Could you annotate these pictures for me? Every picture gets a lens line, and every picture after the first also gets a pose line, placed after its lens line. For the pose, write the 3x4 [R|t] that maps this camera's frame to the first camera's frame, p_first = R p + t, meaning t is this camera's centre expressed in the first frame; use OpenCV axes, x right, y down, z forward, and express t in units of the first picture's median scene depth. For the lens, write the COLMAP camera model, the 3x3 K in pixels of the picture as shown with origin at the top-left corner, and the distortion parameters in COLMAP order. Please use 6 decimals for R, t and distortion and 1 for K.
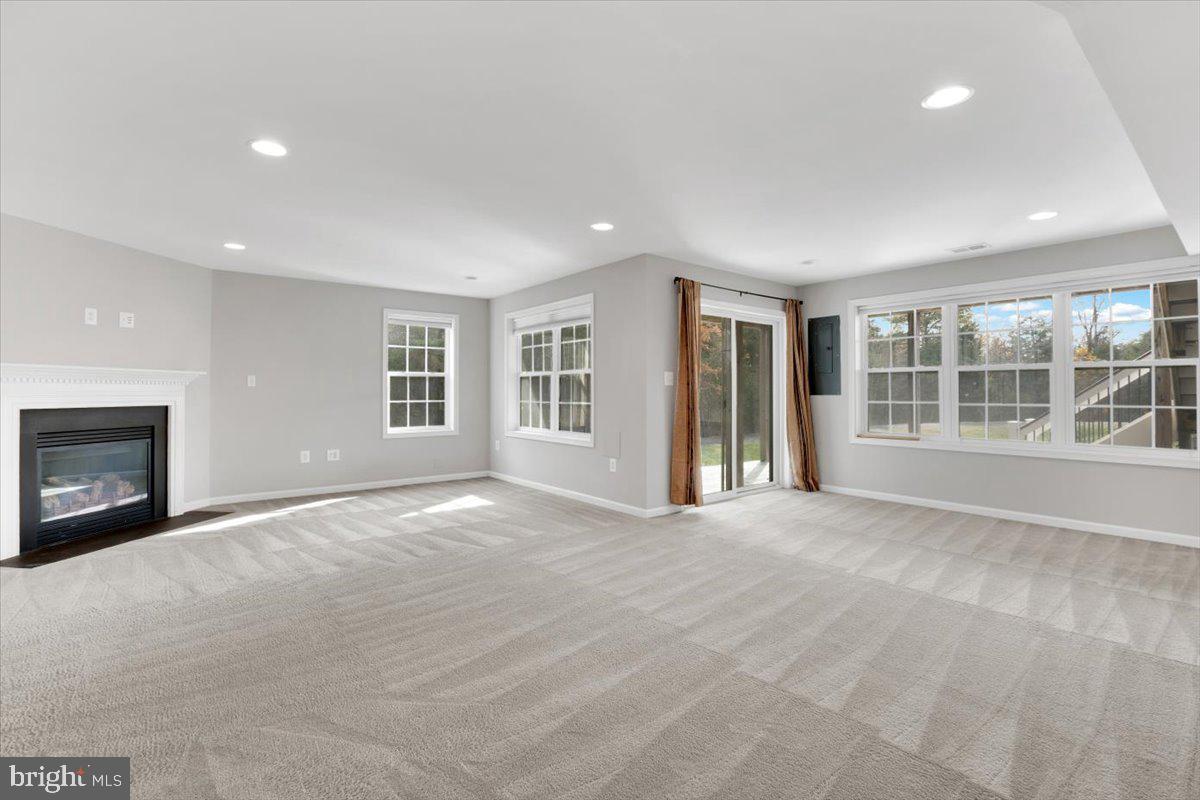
lens RADIAL K [[554.9, 0, 604.1], [0, 554.9, 391.6], [0, 0, 1]] dist [0.028313, 0.000685]
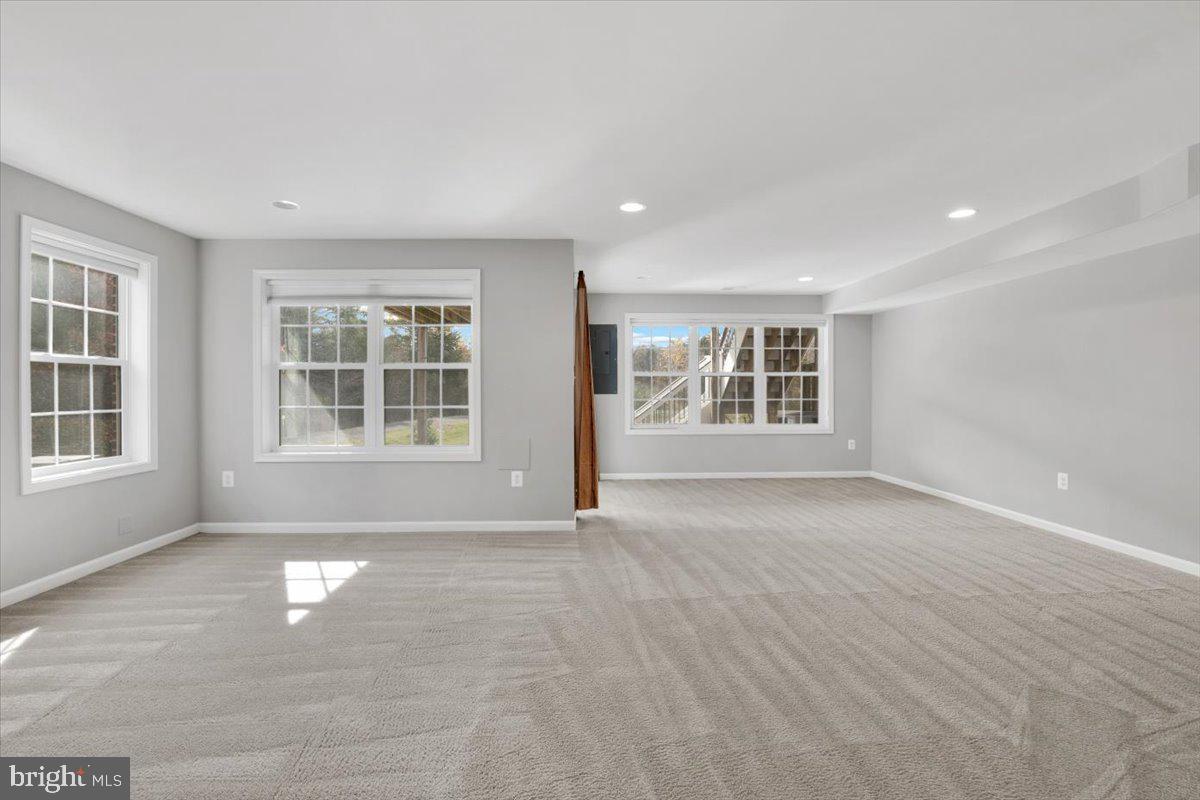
lens RADIAL K [[554.9, 0, 596.4], [0, 554.9, 396.1], [0, 0, 1]] dist [0.028313, 0.000685]
pose [[0.605228, -0.007721, 0.796015, -0.454918], [0.008522, 0.999959, 0.003220, 0.005456], [-0.796007, 0.004835, 0.605269, 0.302713]]
